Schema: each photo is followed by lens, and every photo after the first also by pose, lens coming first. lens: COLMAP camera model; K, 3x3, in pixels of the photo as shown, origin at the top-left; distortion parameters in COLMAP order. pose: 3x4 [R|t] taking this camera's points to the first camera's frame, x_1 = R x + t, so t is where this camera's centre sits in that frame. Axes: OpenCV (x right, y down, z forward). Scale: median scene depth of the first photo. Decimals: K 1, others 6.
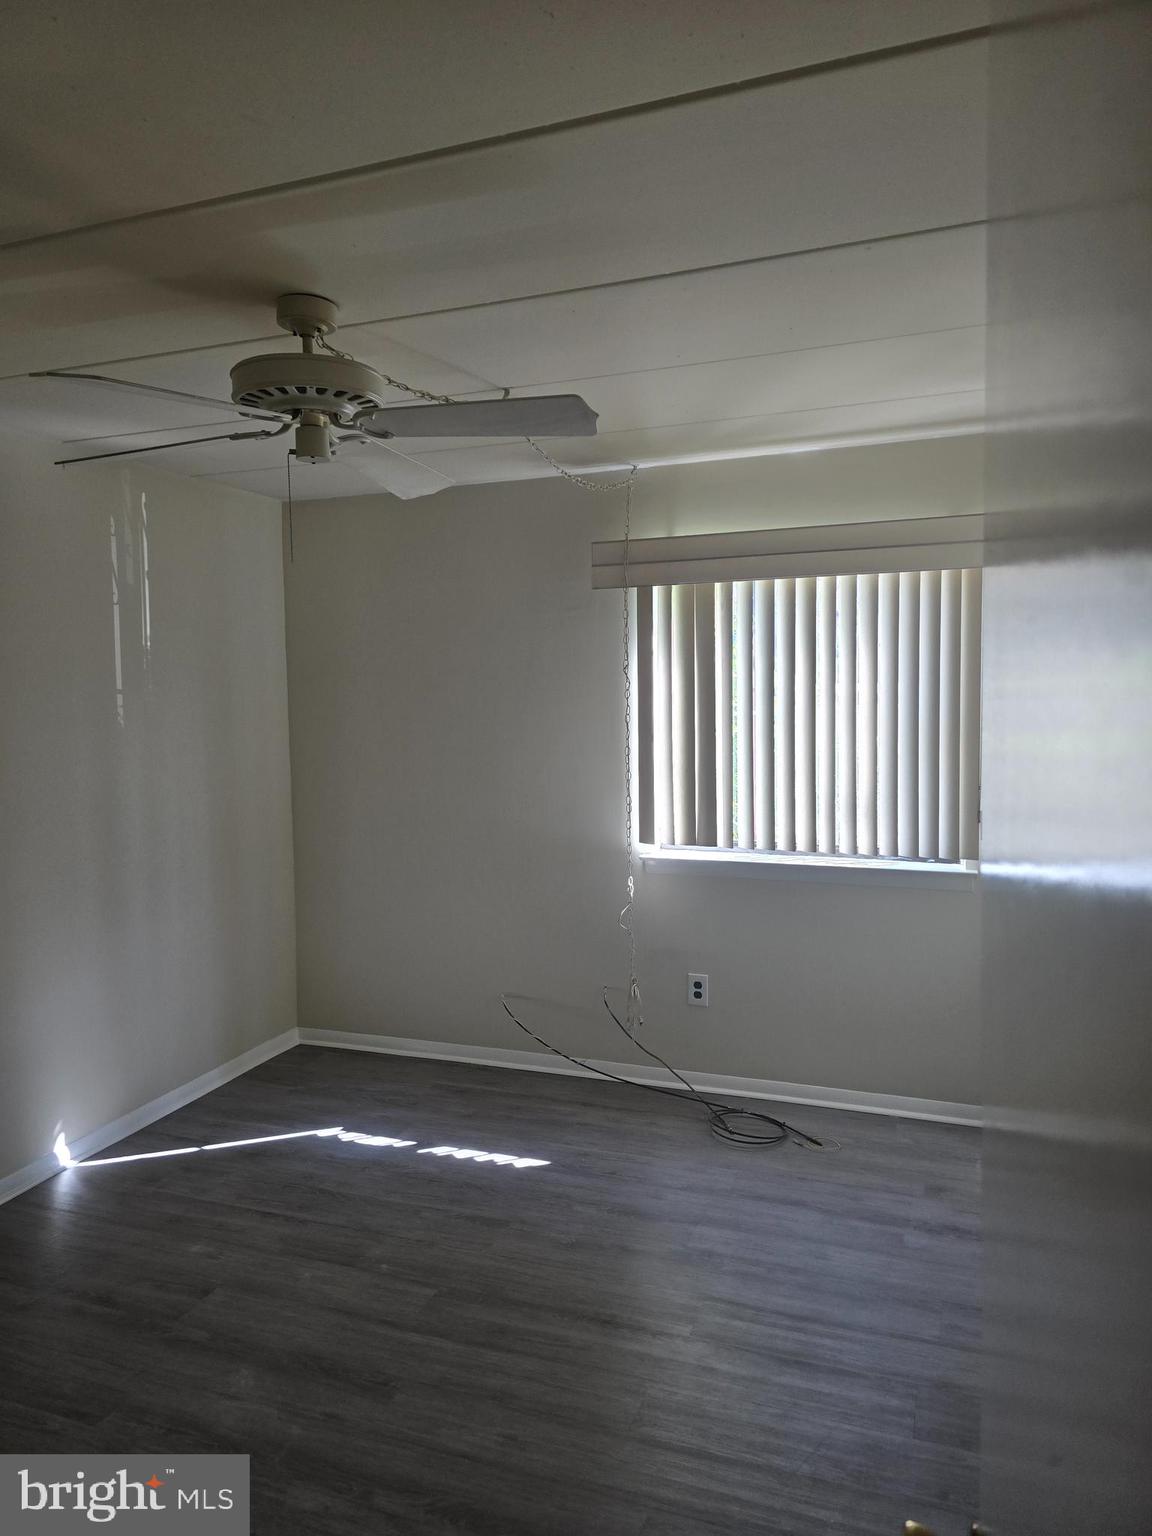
lens RADIAL K [[1027.0, 0, 583.3], [0, 1027.0, 753.7], [0, 0, 1]] dist [0.056740, -0.044934]
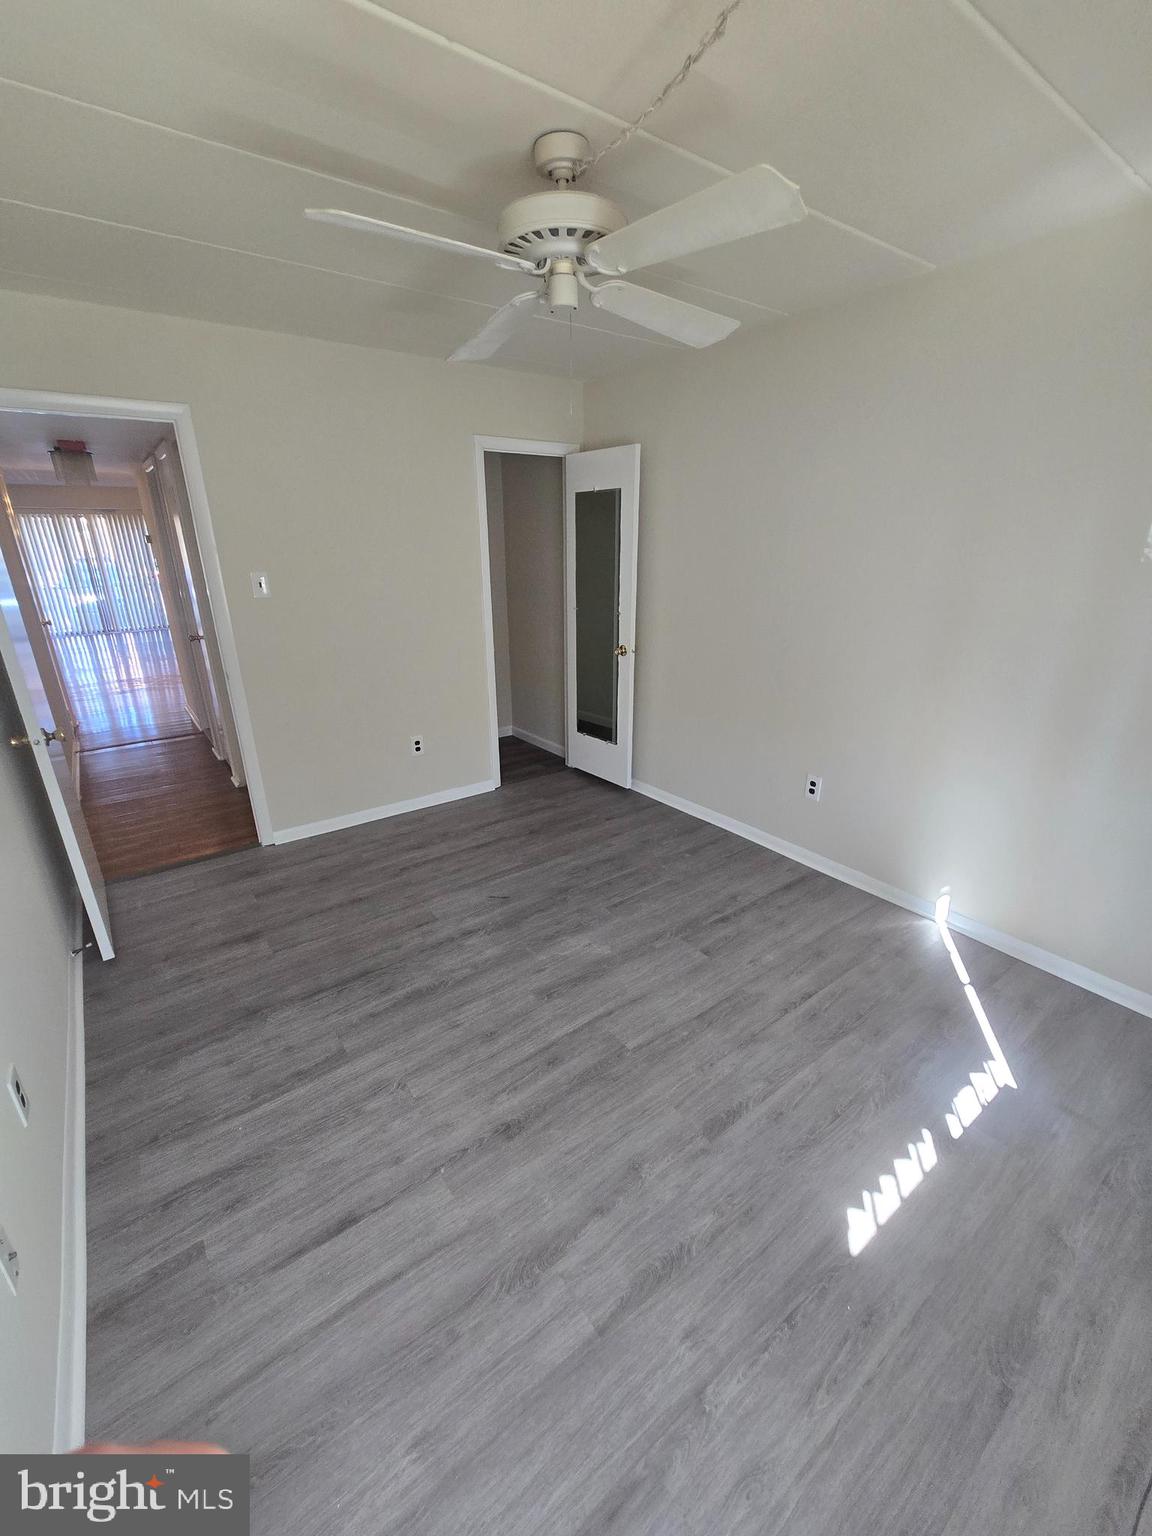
lens RADIAL K [[626.8, 0, 568.2], [0, 626.8, 776.5], [0, 0, 1]] dist [-0.002527, -0.000387]
pose [[-0.548689, 0.318196, -0.773105, 0.328193], [-0.034390, 0.915365, 0.401154, -0.064499], [0.835319, 0.246697, -0.491308, 1.092444]]
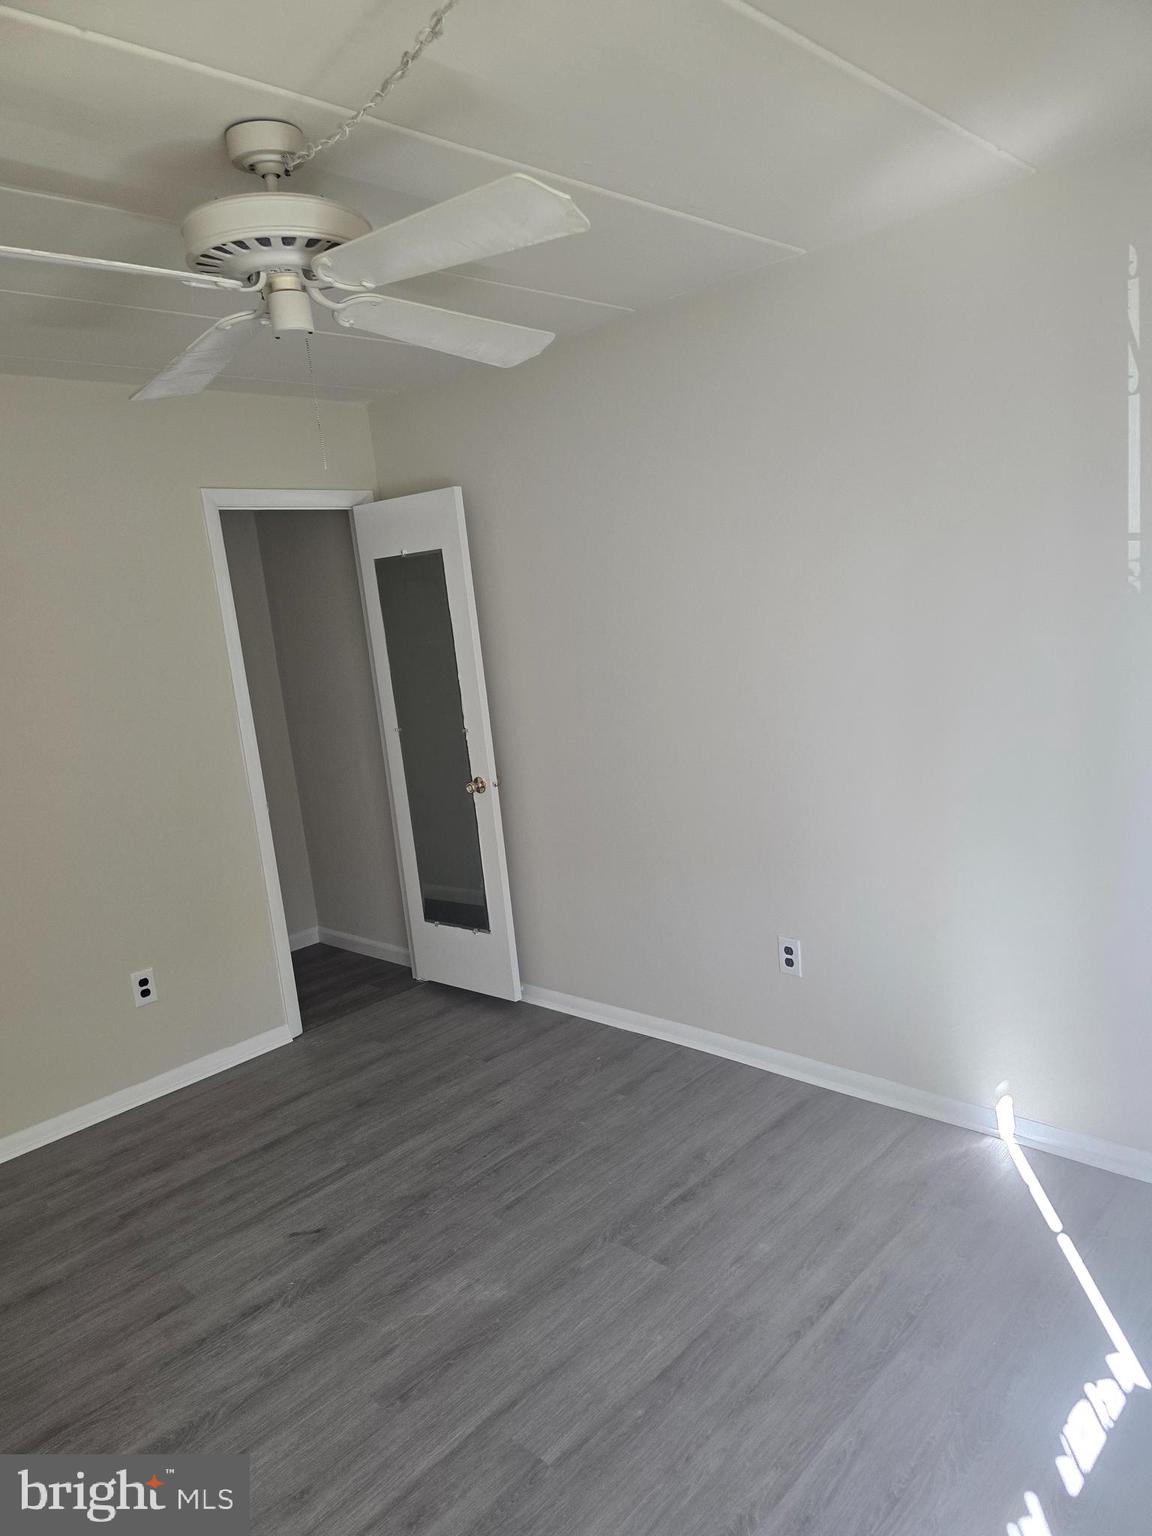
lens RADIAL K [[1027.0, 0, 608.2], [0, 1027.0, 779.0], [0, 0, 1]] dist [0.056740, -0.044934]
pose [[-0.369724, 0.218886, -0.902991, 0.342765], [0.043666, 0.974875, 0.218432, -0.082766], [0.928115, 0.041330, -0.369993, 1.144689]]
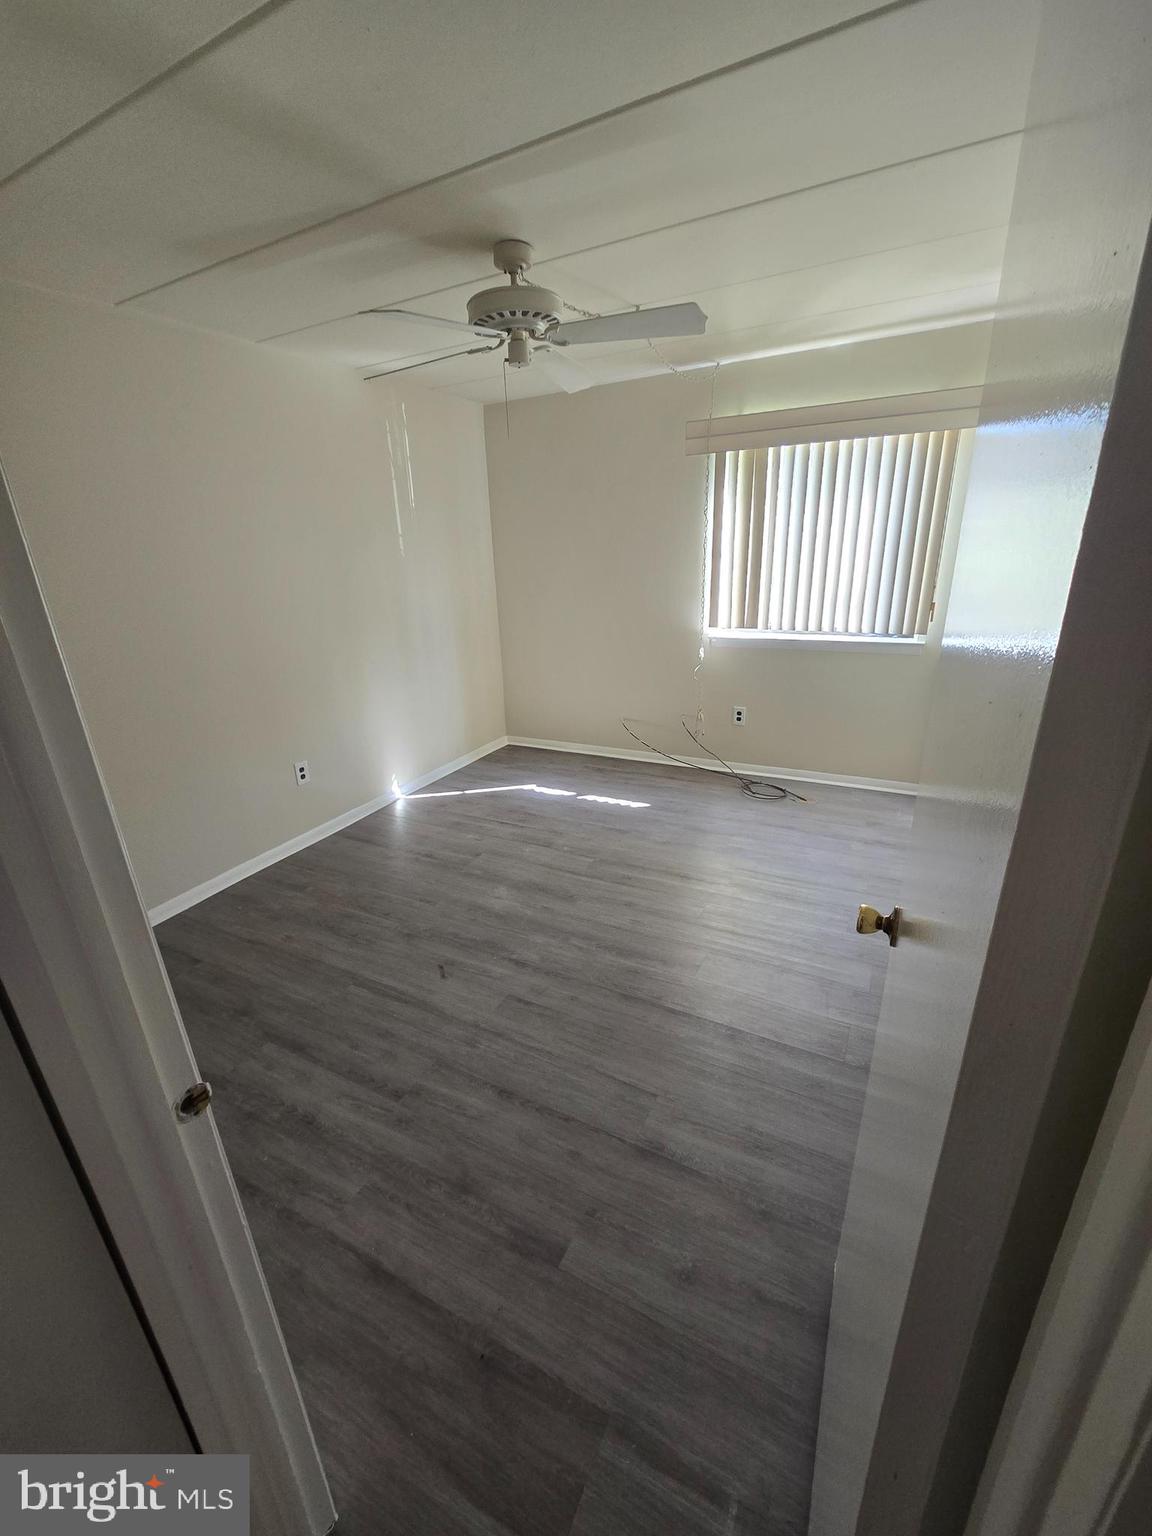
lens RADIAL K [[626.8, 0, 570.5], [0, 626.8, 779.4], [0, 0, 1]] dist [-0.002527, -0.000387]
pose [[0.990660, 0.027758, -0.133500, -0.029366], [0.012953, 0.955476, 0.294785, 0.027872], [0.135738, -0.293761, 0.946192, -0.054376]]
